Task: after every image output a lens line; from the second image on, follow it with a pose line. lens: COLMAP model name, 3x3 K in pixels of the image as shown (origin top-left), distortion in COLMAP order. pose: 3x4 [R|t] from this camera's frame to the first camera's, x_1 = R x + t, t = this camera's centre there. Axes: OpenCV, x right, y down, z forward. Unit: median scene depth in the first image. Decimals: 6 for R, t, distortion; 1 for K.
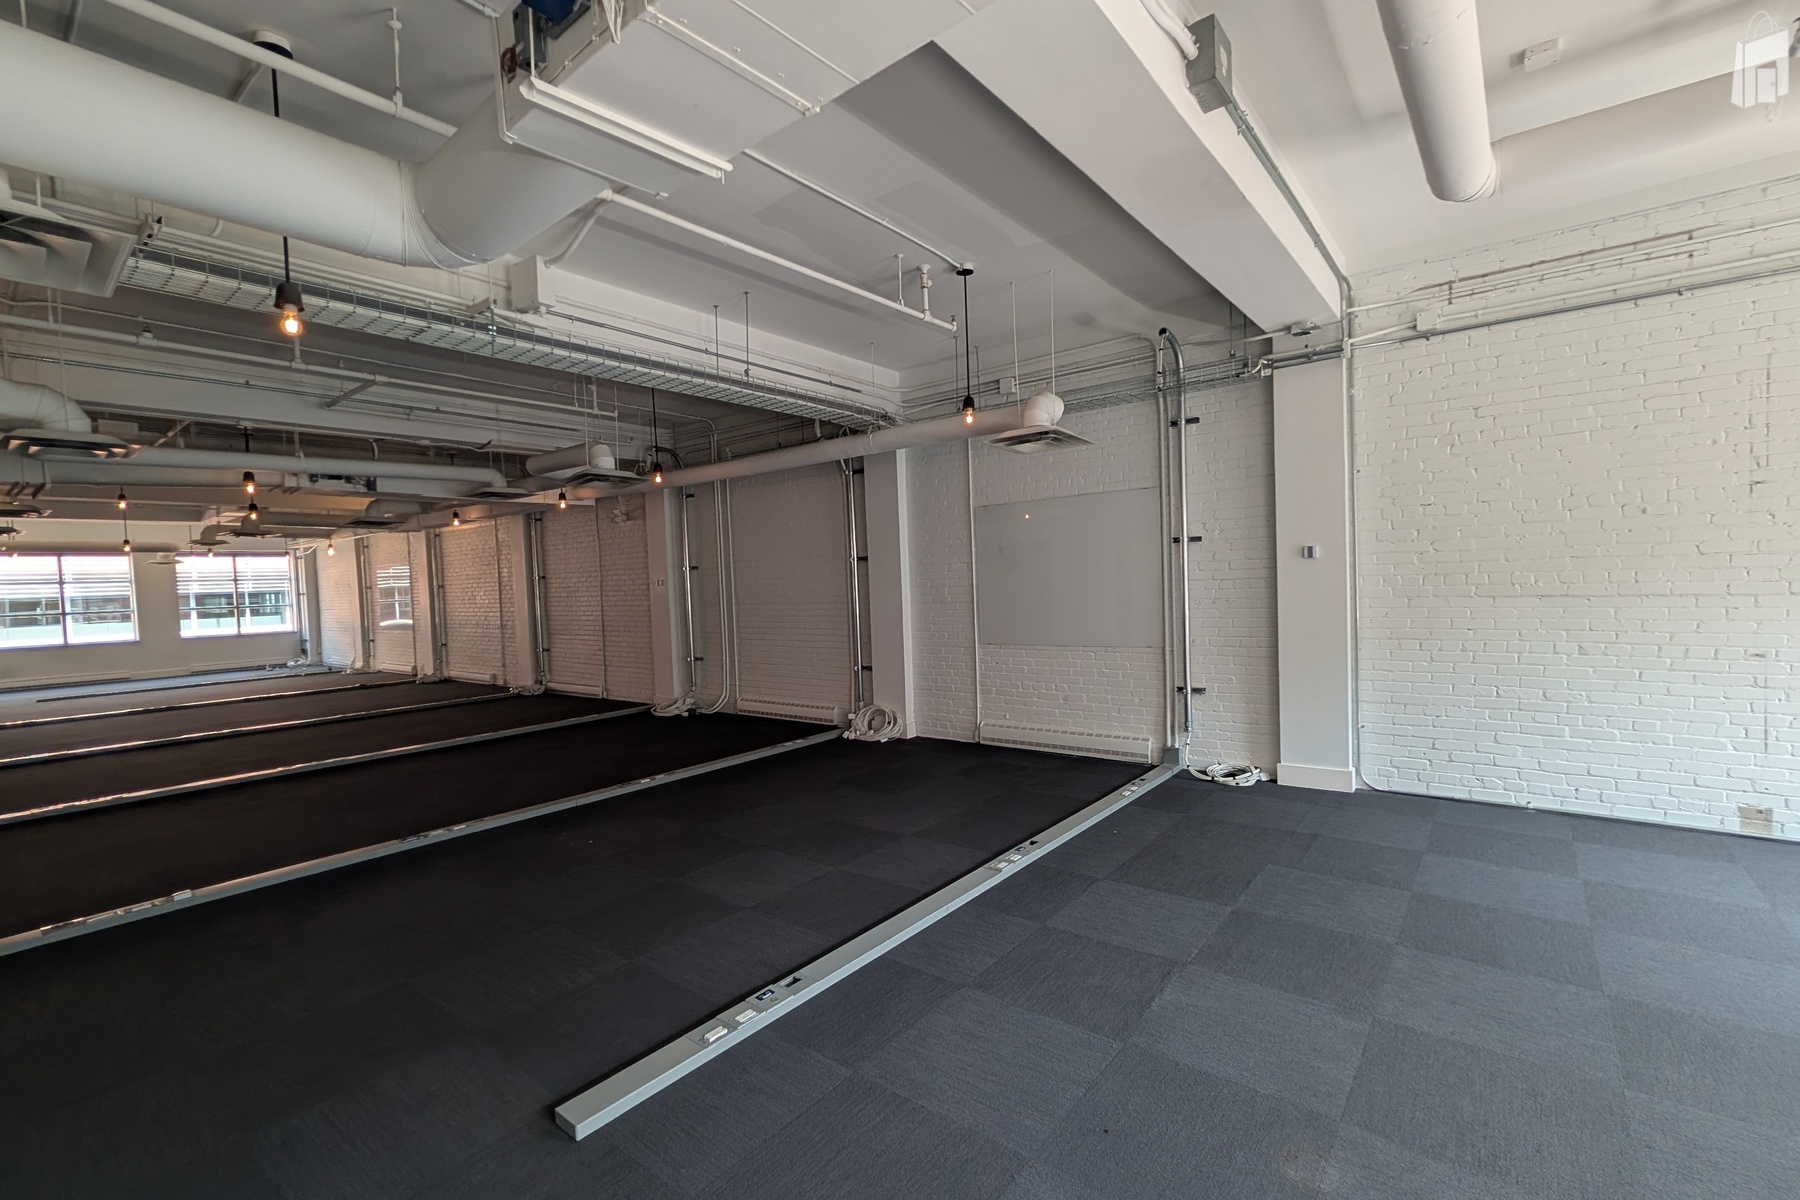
lens RADIAL K [[776.7, 0, 900.9], [0, 776.7, 609.2], [0, 0, 1]] dist [0.000028, 0.000849]
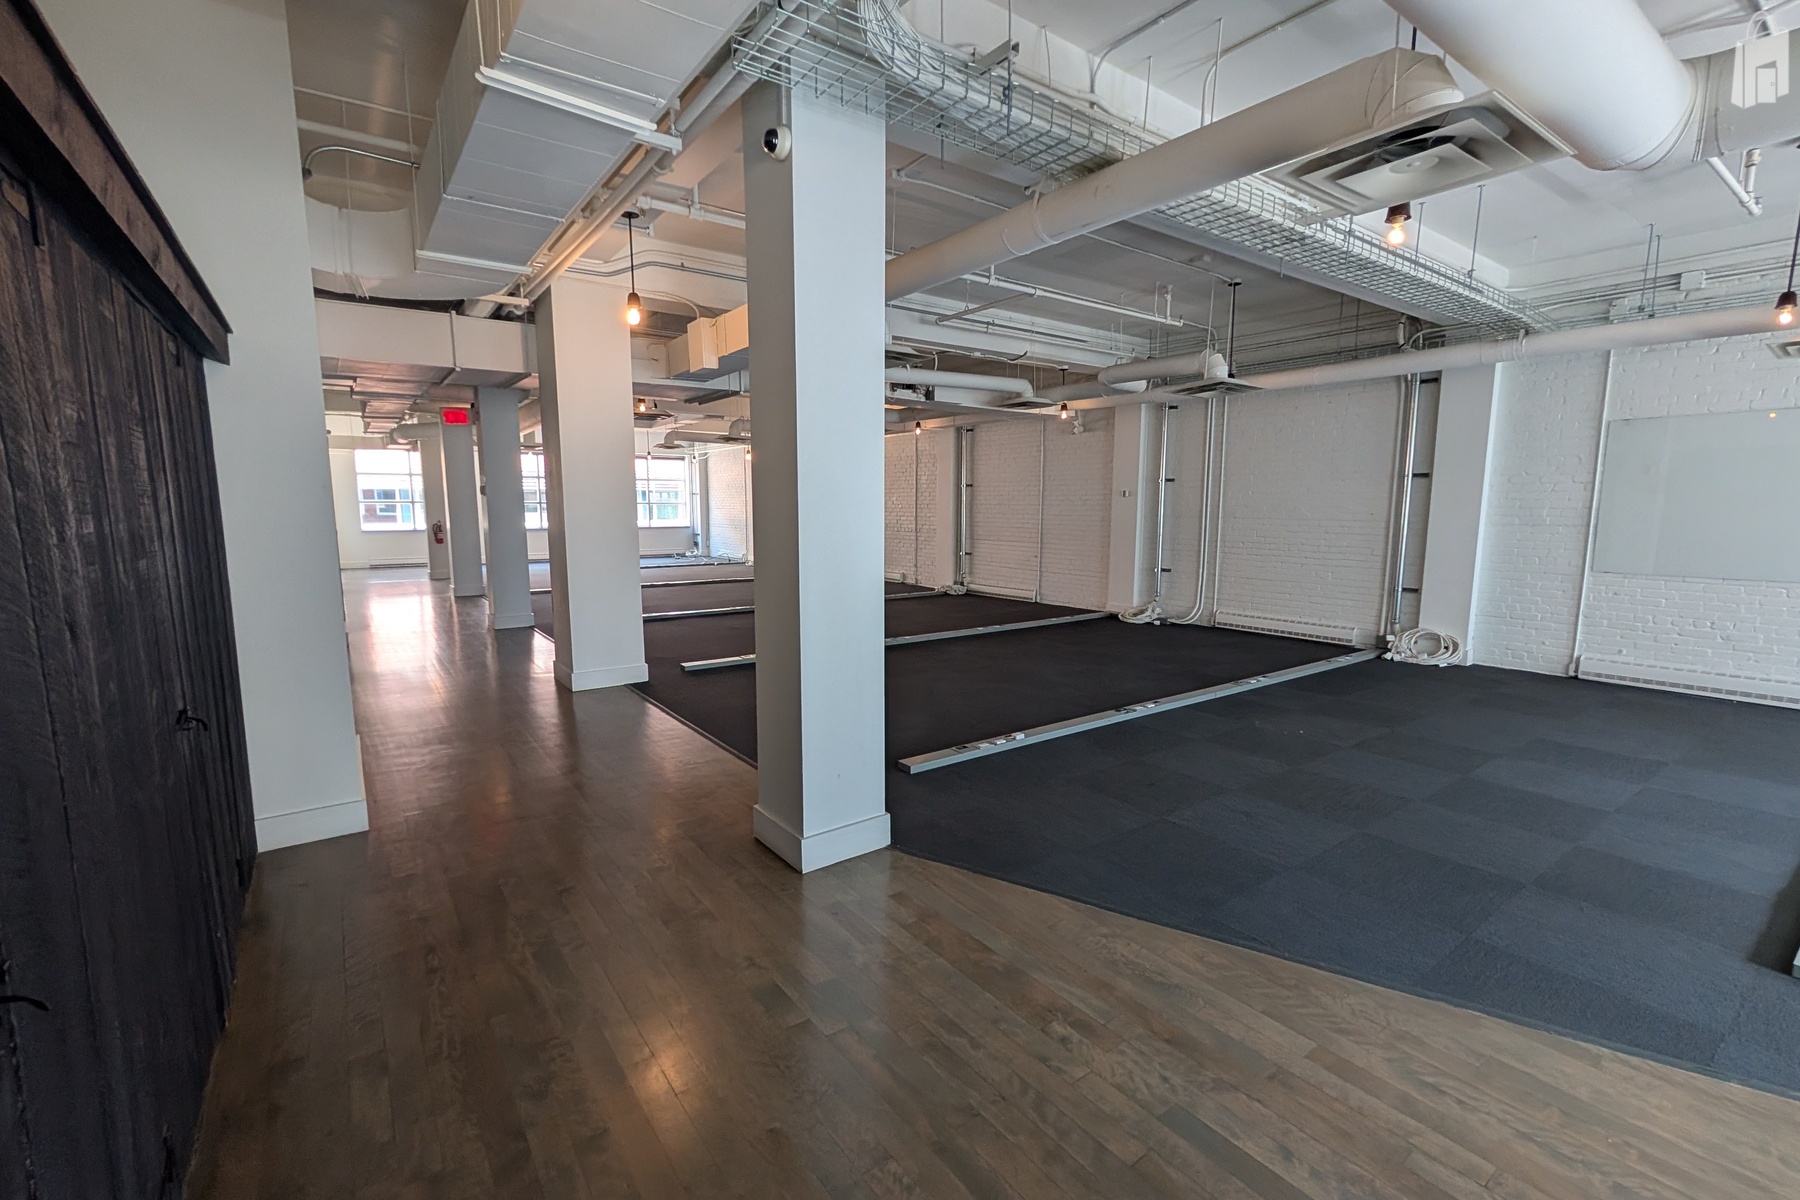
lens RADIAL K [[776.7, 0, 900.9], [0, 776.7, 609.2], [0, 0, 1]] dist [0.000028, 0.000849]
pose [[0.964008, 0.073998, -0.255366, -0.348403], [-0.047166, 0.992850, 0.109651, 0.019999], [0.261655, -0.093660, 0.960606, -0.083738]]
